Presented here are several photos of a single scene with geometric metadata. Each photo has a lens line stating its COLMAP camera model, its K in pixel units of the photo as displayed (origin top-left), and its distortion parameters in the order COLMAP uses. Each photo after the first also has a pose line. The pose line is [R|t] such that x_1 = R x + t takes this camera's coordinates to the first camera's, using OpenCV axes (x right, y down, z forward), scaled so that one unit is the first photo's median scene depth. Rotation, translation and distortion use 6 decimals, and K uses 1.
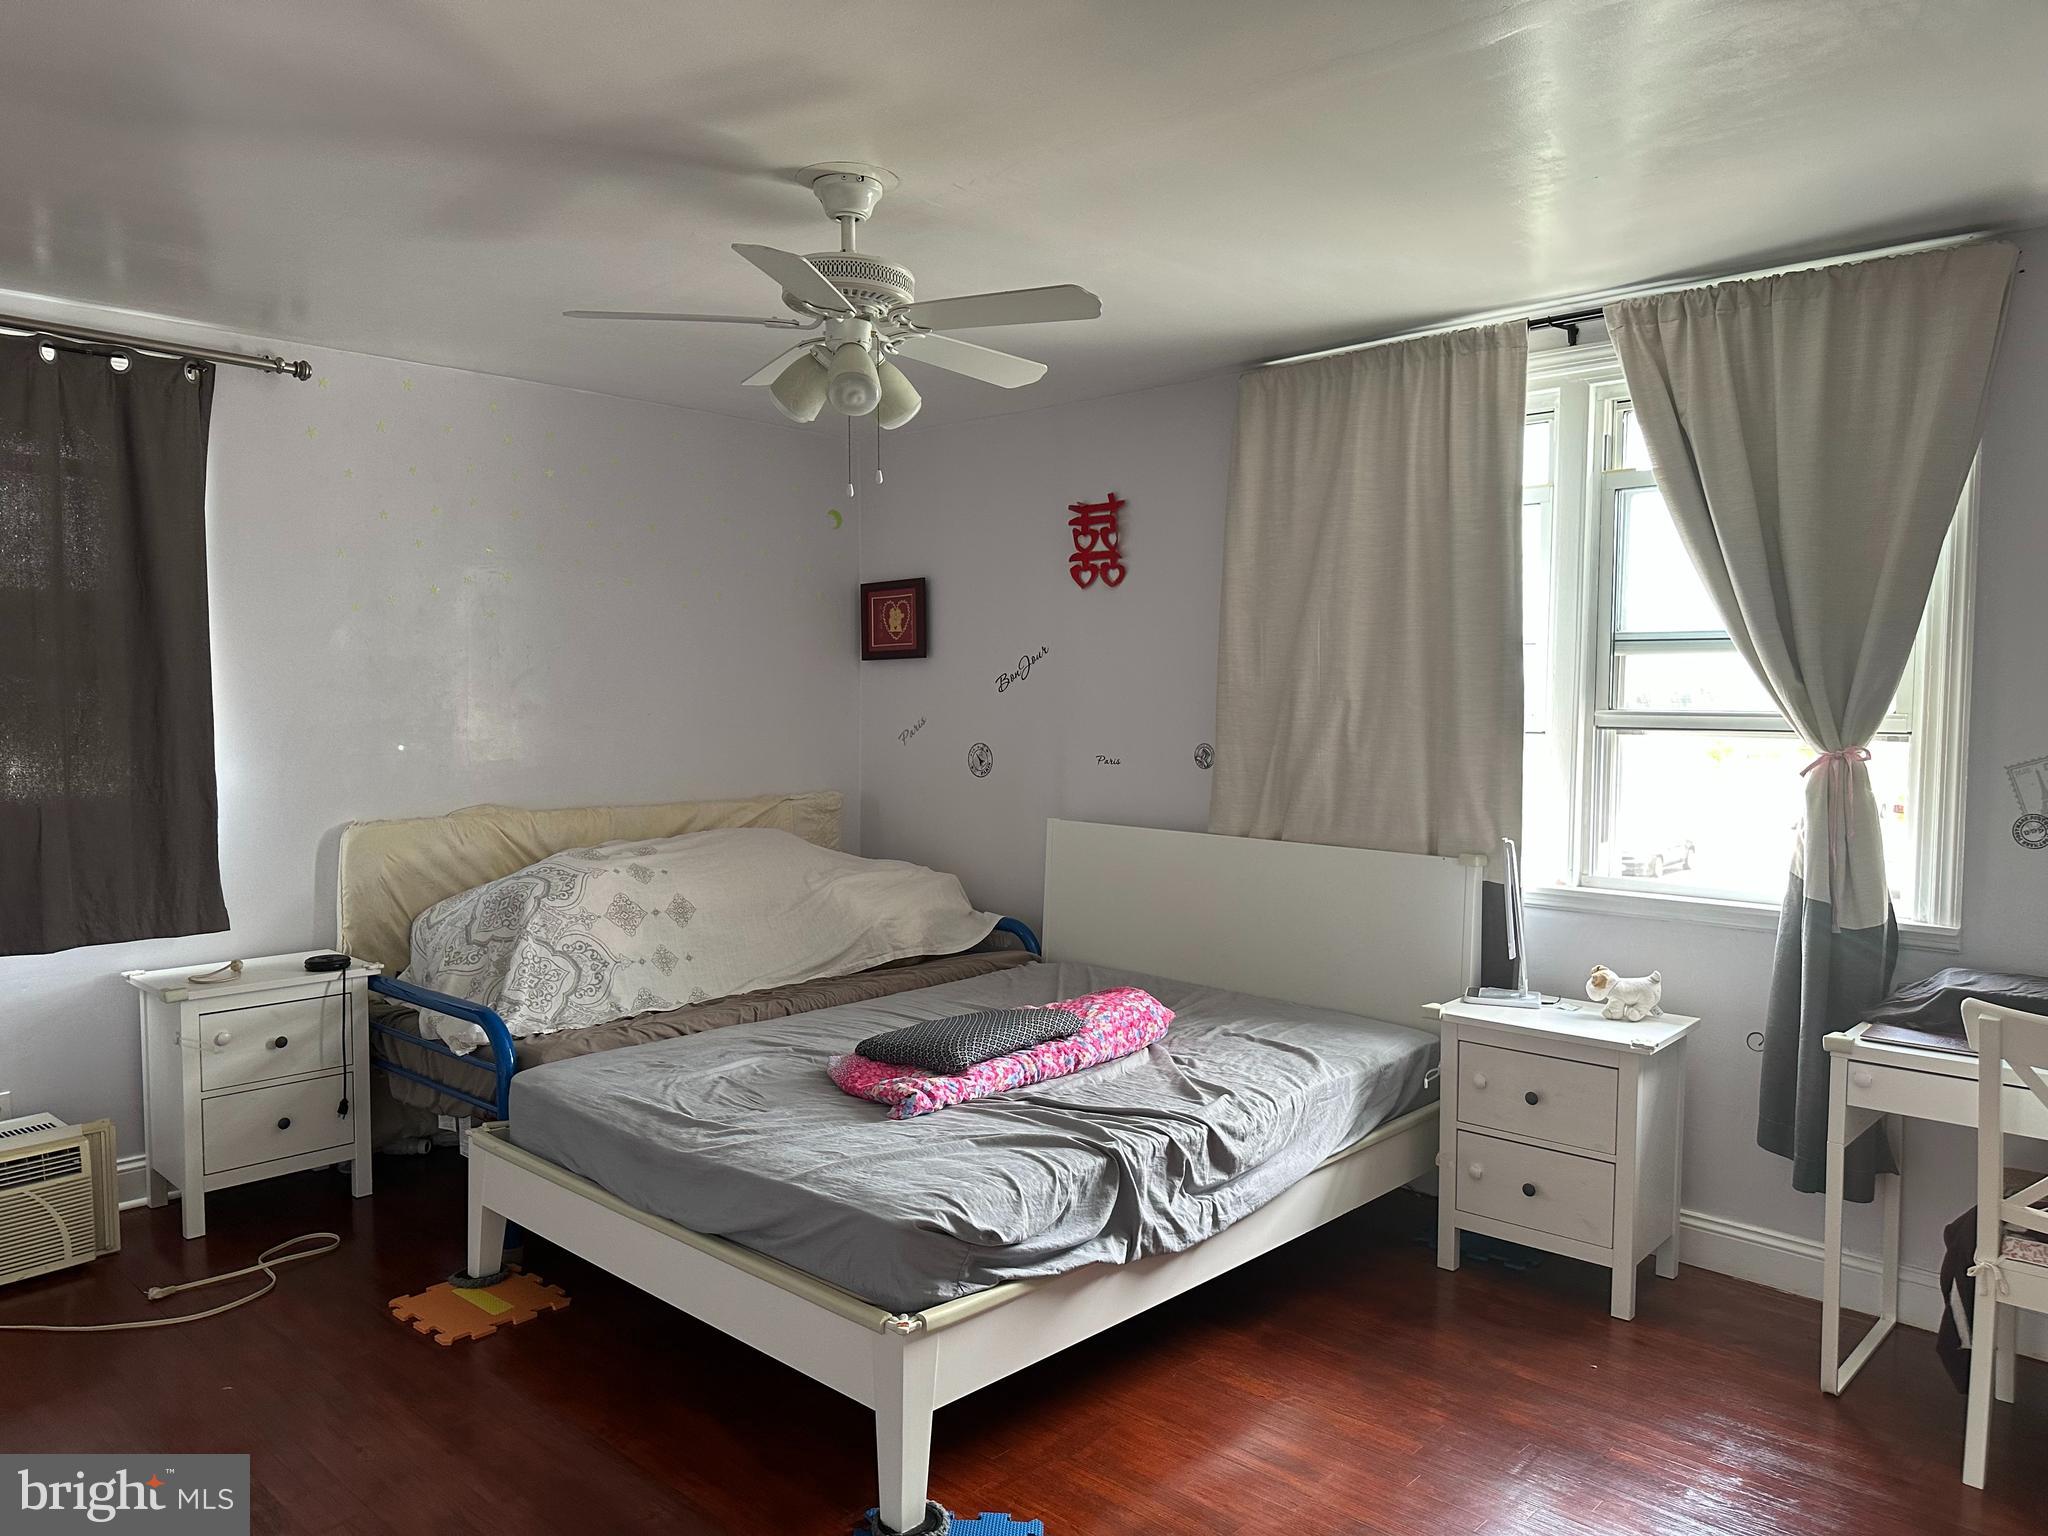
lens RADIAL K [[1438.1, 0, 1013.3], [0, 1438.1, 775.2], [0, 0, 1]] dist [0.119523, -0.173843]
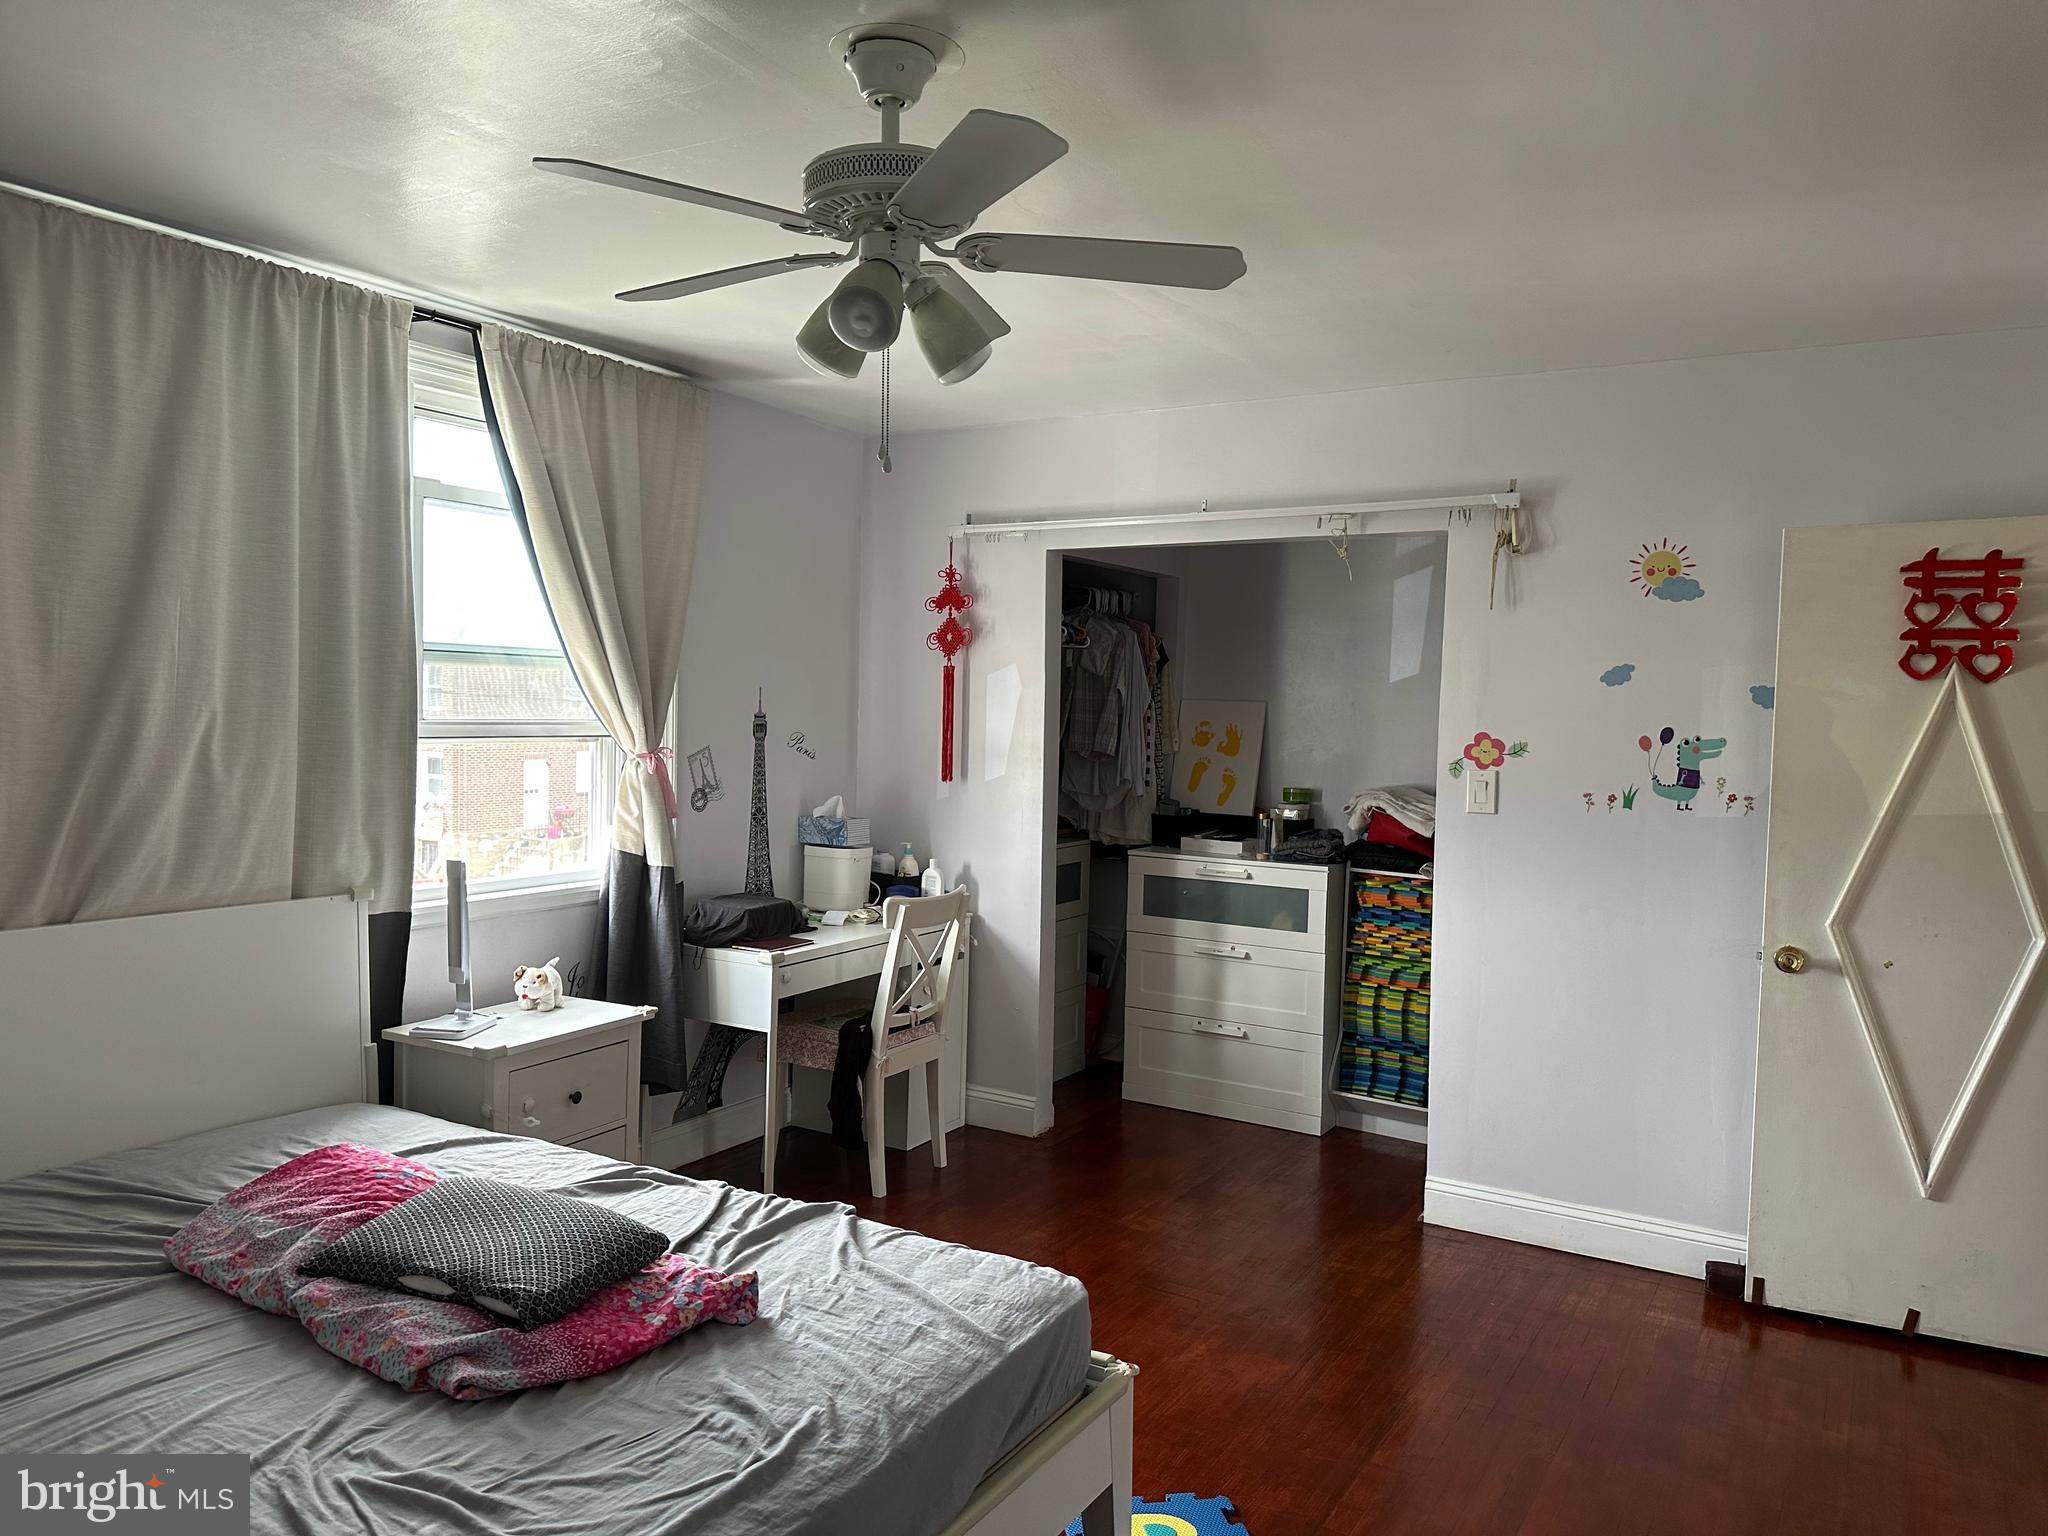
lens RADIAL K [[1438.1, 0, 1013.3], [0, 1438.1, 775.2], [0, 0, 1]] dist [0.119523, -0.173843]
pose [[-0.198990, -0.056992, 0.978343, -0.698991], [0.040072, 0.996999, 0.066229, -0.062072], [-0.979182, 0.052383, -0.196110, 0.879799]]
